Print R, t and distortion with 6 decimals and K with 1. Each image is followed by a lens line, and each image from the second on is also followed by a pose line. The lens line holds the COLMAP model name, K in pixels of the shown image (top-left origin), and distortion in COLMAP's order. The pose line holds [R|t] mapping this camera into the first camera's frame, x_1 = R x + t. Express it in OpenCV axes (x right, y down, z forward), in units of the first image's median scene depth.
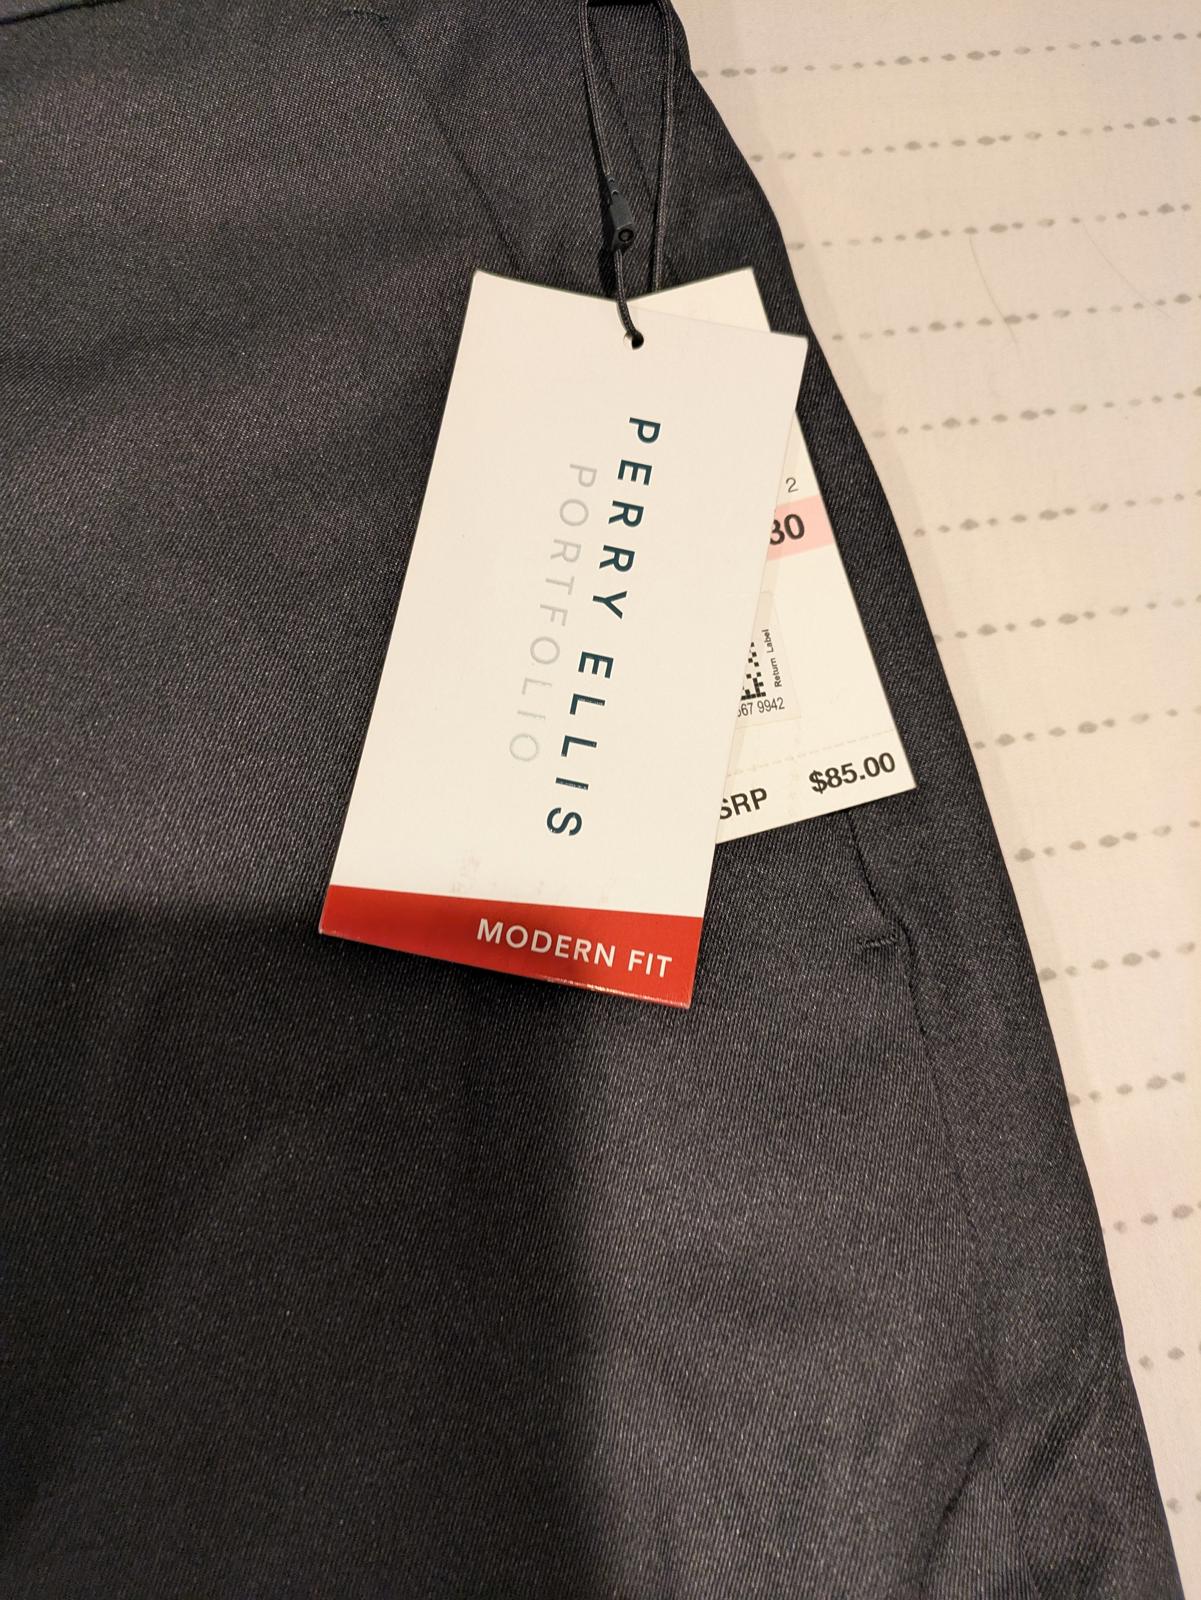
lens RADIAL K [[1234.2, 0, 600.5], [0, 1234.2, 800.0], [0, 0, 1]] dist [0.036684, -0.166419]
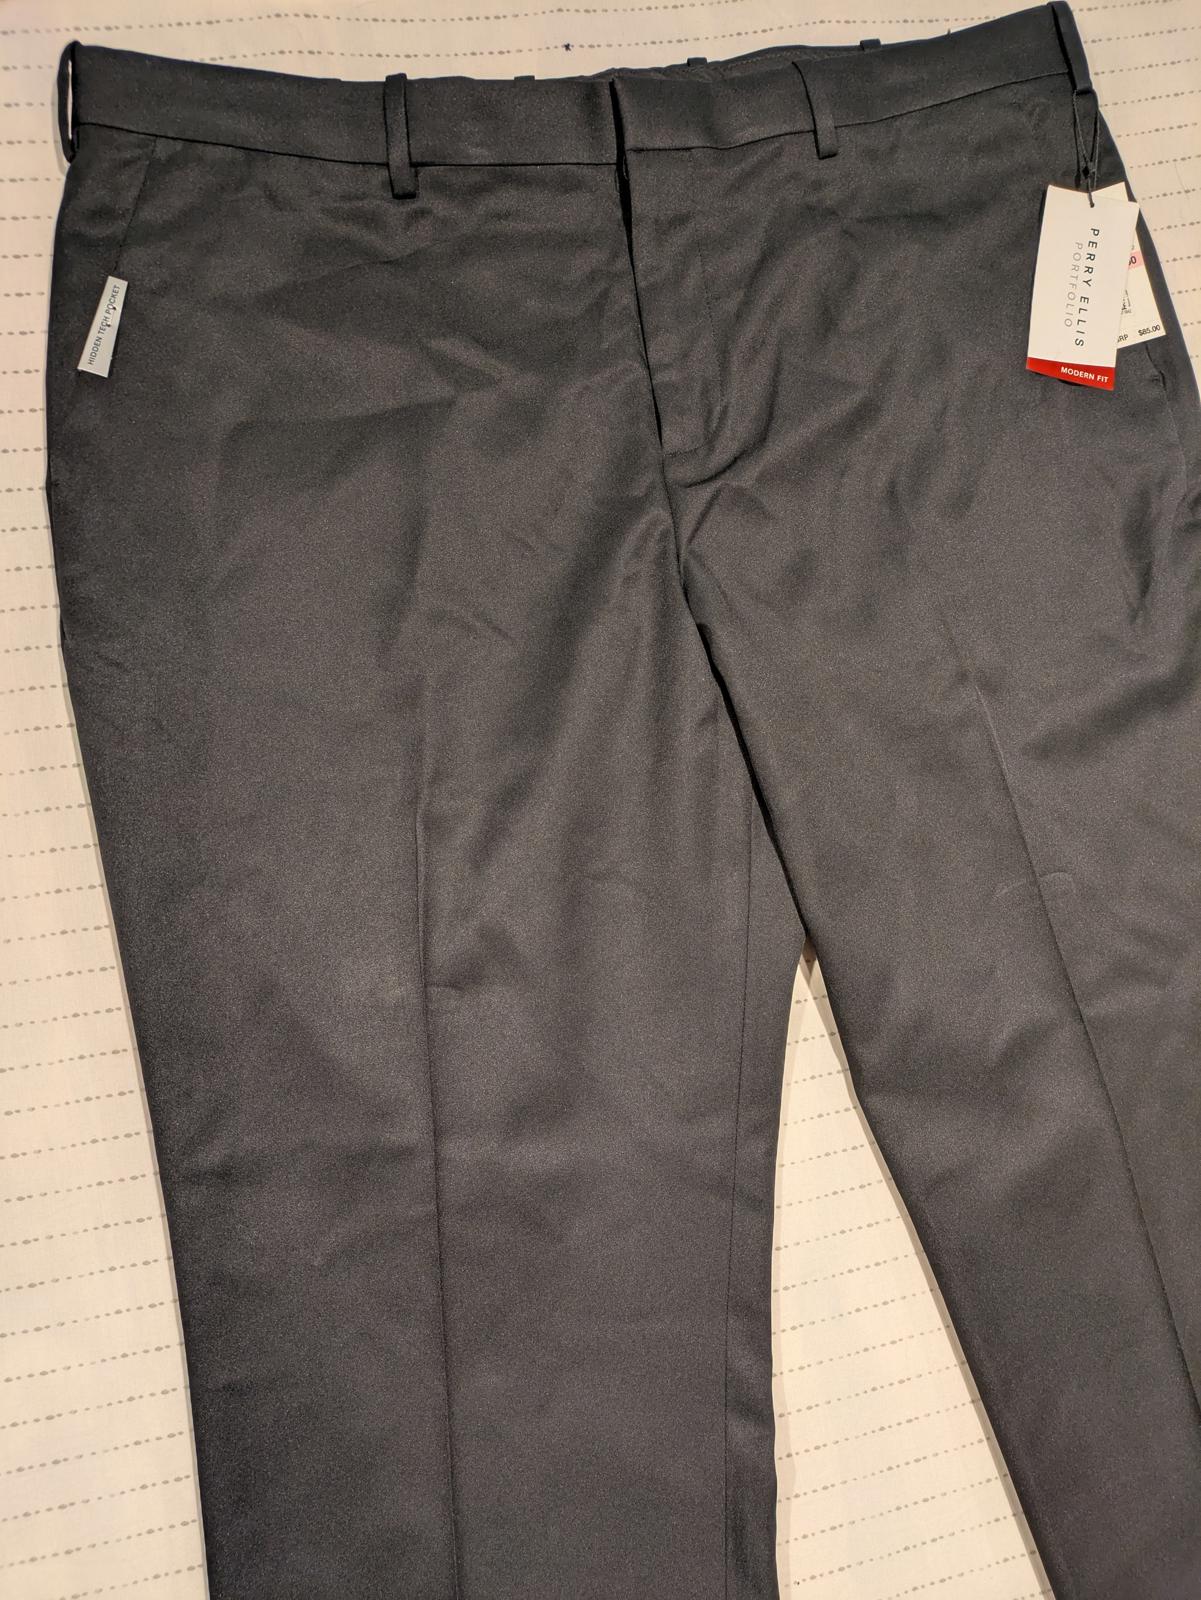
lens RADIAL K [[1192.6, 0, 600.5], [0, 1192.6, 800.0], [0, 0, 1]] dist [0.035862, -0.042810]
pose [[0.998762, -0.036780, 0.033485, -1.579628], [0.030968, 0.986624, 0.160041, 0.725291], [-0.038923, -0.158806, 0.986542, -2.648863]]
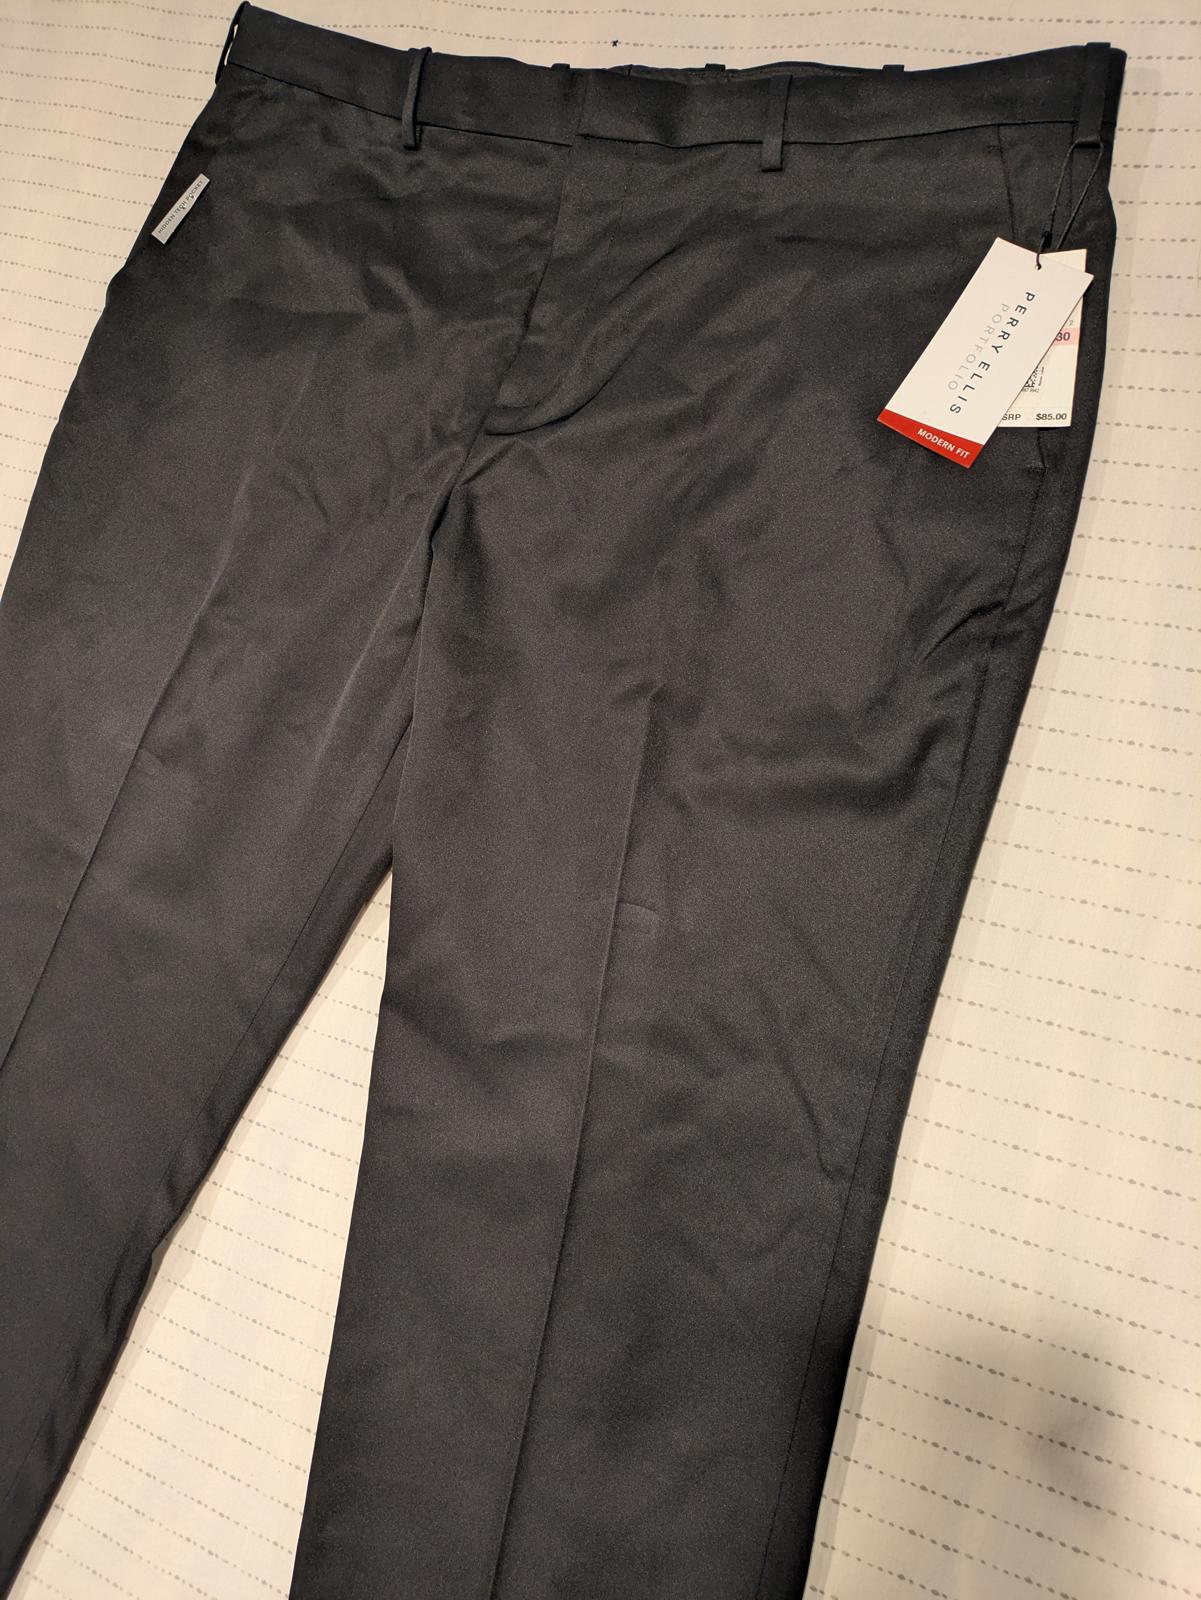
lens RADIAL K [[1271.8, 0, 600.5], [0, 1271.8, 800.0], [0, 0, 1]] dist [0.064449, -0.102968]
pose [[0.800842, 0.356039, -0.481547, 1.209492], [-0.294194, 0.934263, 0.201499, 0.571401], [0.521633, -0.019701, 0.852942, -2.427019]]
